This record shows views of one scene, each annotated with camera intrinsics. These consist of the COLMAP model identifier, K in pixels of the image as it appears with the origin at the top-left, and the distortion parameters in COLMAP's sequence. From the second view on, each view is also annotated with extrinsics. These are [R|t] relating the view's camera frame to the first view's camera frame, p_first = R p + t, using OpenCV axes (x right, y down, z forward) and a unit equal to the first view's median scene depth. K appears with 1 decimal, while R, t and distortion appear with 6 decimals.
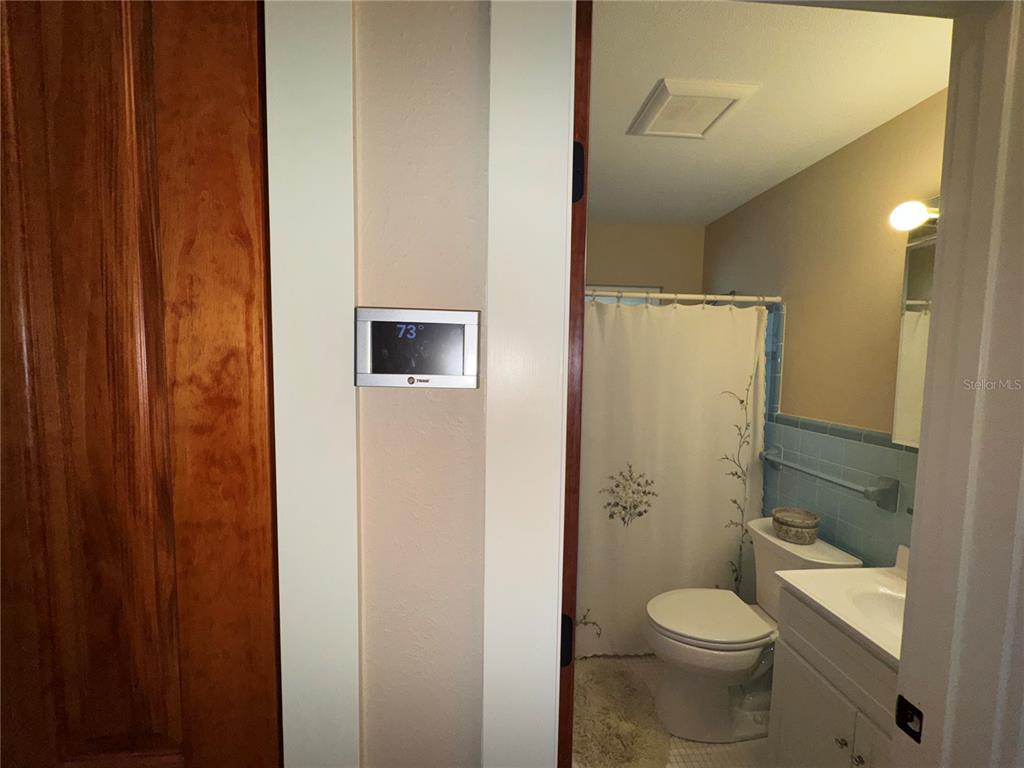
lens RADIAL K [[407.3, 0, 510.2], [0, 407.3, 384.7], [0, 0, 1]] dist [-0.004386, -0.000300]
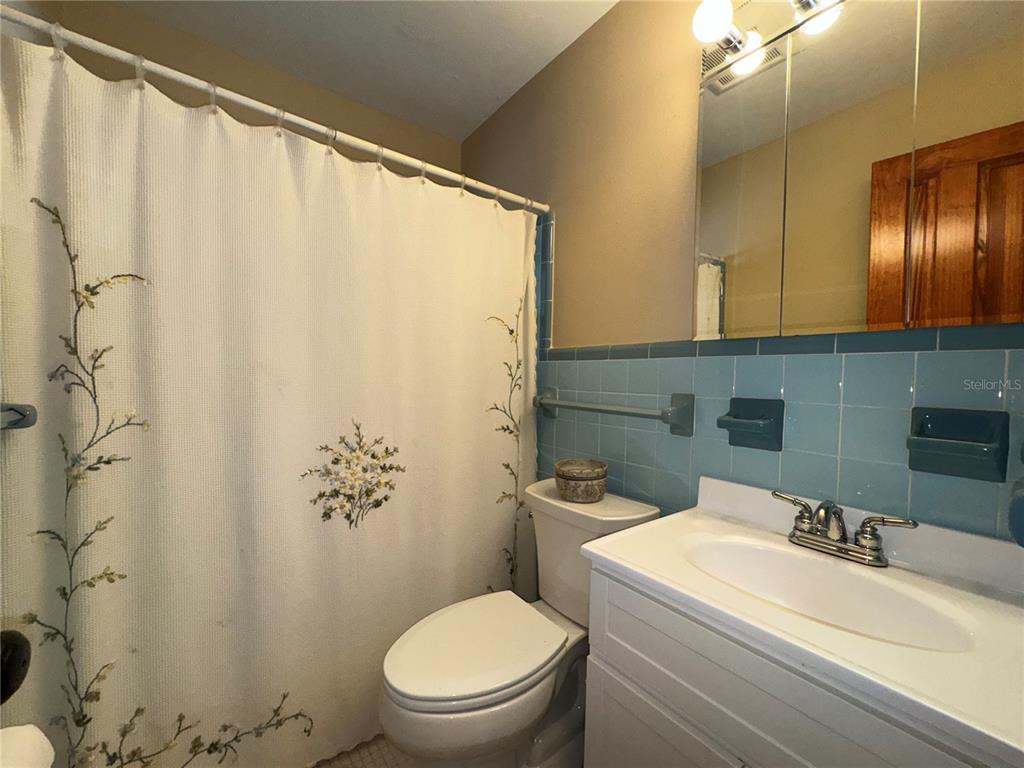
lens RADIAL K [[407.3, 0, 510.2], [0, 407.3, 384.7], [0, 0, 1]] dist [-0.004386, -0.000300]
pose [[0.849249, -0.012529, 0.527844, 0.167174], [0.028743, 0.999333, -0.022524, 0.157303], [-0.527210, 0.034300, 0.849042, 0.362890]]
